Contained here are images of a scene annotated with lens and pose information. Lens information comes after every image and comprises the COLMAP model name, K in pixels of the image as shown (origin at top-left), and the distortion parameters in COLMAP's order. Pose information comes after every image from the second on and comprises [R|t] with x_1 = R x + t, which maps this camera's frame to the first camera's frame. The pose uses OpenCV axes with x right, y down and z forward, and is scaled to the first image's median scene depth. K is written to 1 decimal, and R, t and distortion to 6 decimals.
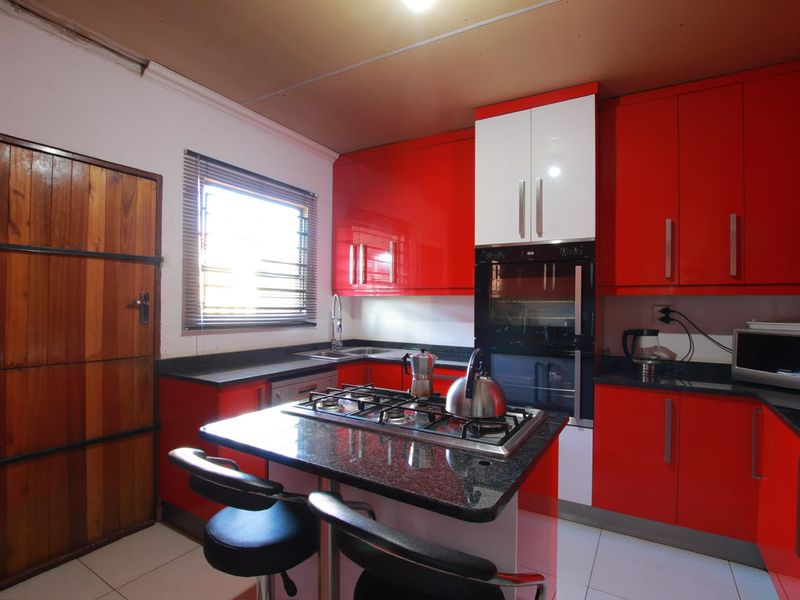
lens RADIAL K [[417.4, 0, 395.8], [0, 417.4, 303.4], [0, 0, 1]] dist [-0.033165, 0.001827]
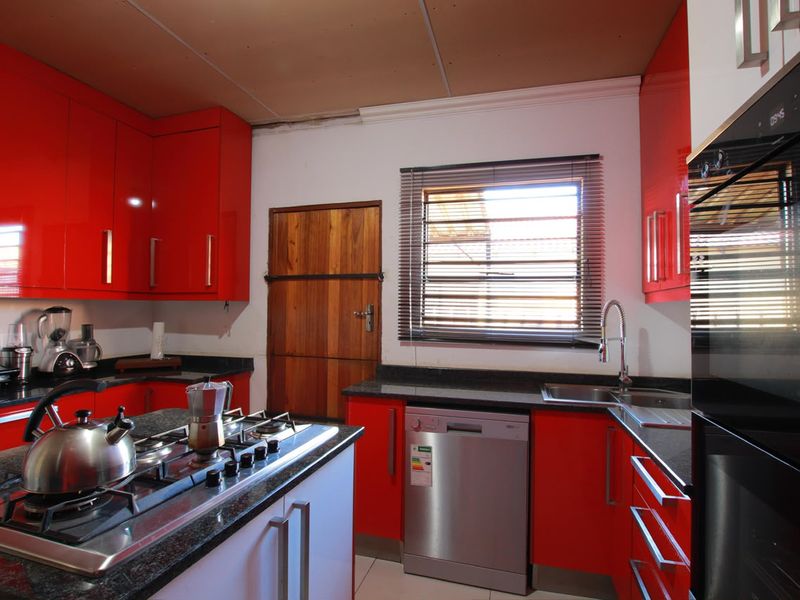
lens RADIAL K [[417.4, 0, 395.8], [0, 417.4, 303.4], [0, 0, 1]] dist [-0.033165, 0.001827]
pose [[0.264283, -0.029606, -0.963991, 0.502349], [-0.008846, 0.999412, -0.033119, 0.007687], [0.964405, 0.017281, 0.263866, 0.703030]]
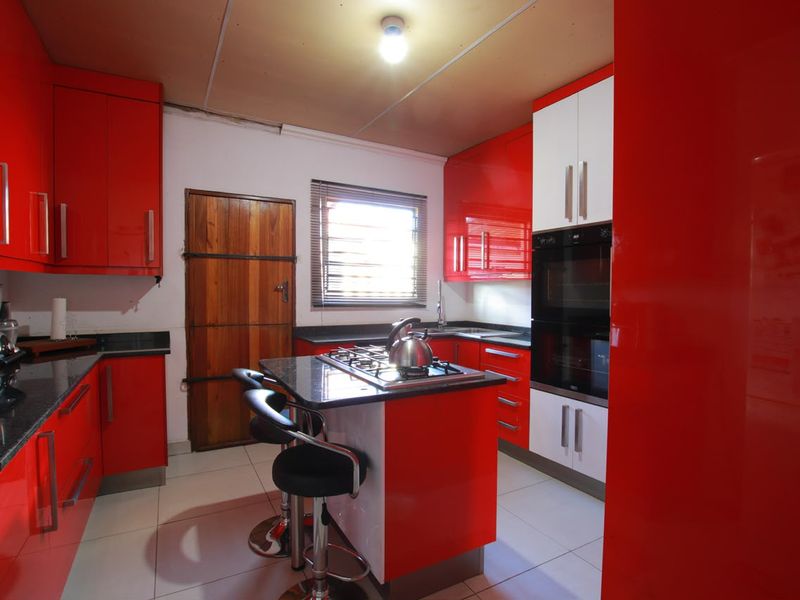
lens RADIAL K [[417.4, 0, 395.8], [0, 417.4, 303.4], [0, 0, 1]] dist [-0.033165, 0.001827]
pose [[0.870004, 0.011189, -0.492919, 0.441128], [0.002125, 0.999648, 0.026442, 0.014515], [0.493041, -0.024052, 0.869674, -0.102693]]
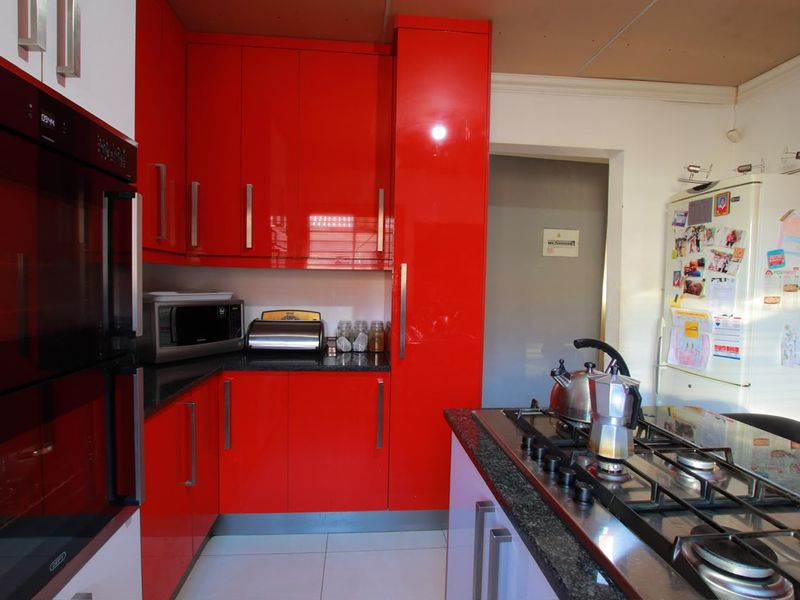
lens RADIAL K [[417.4, 0, 395.8], [0, 417.4, 303.4], [0, 0, 1]] dist [-0.033165, 0.001827]
pose [[-0.599438, -0.061439, 0.798060, -0.118601], [-0.024870, 0.997998, 0.058151, 0.001747], [-0.800035, 0.015010, -0.599766, 0.973034]]
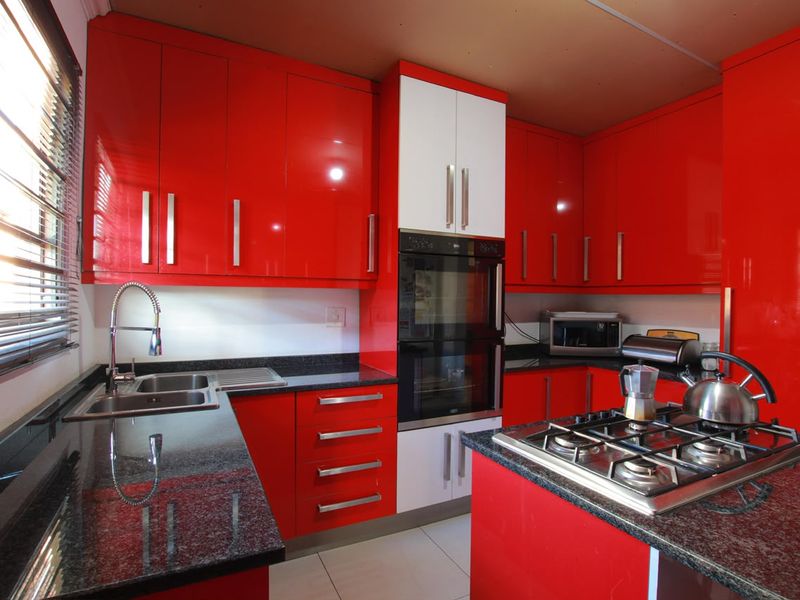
lens RADIAL K [[417.4, 0, 395.8], [0, 417.4, 303.4], [0, 0, 1]] dist [-0.033165, 0.001827]
pose [[0.531625, -0.012641, 0.846886, -0.543971], [-0.004816, 0.999827, 0.017947, -0.007687], [-0.846966, -0.013620, 0.531472, 0.614645]]
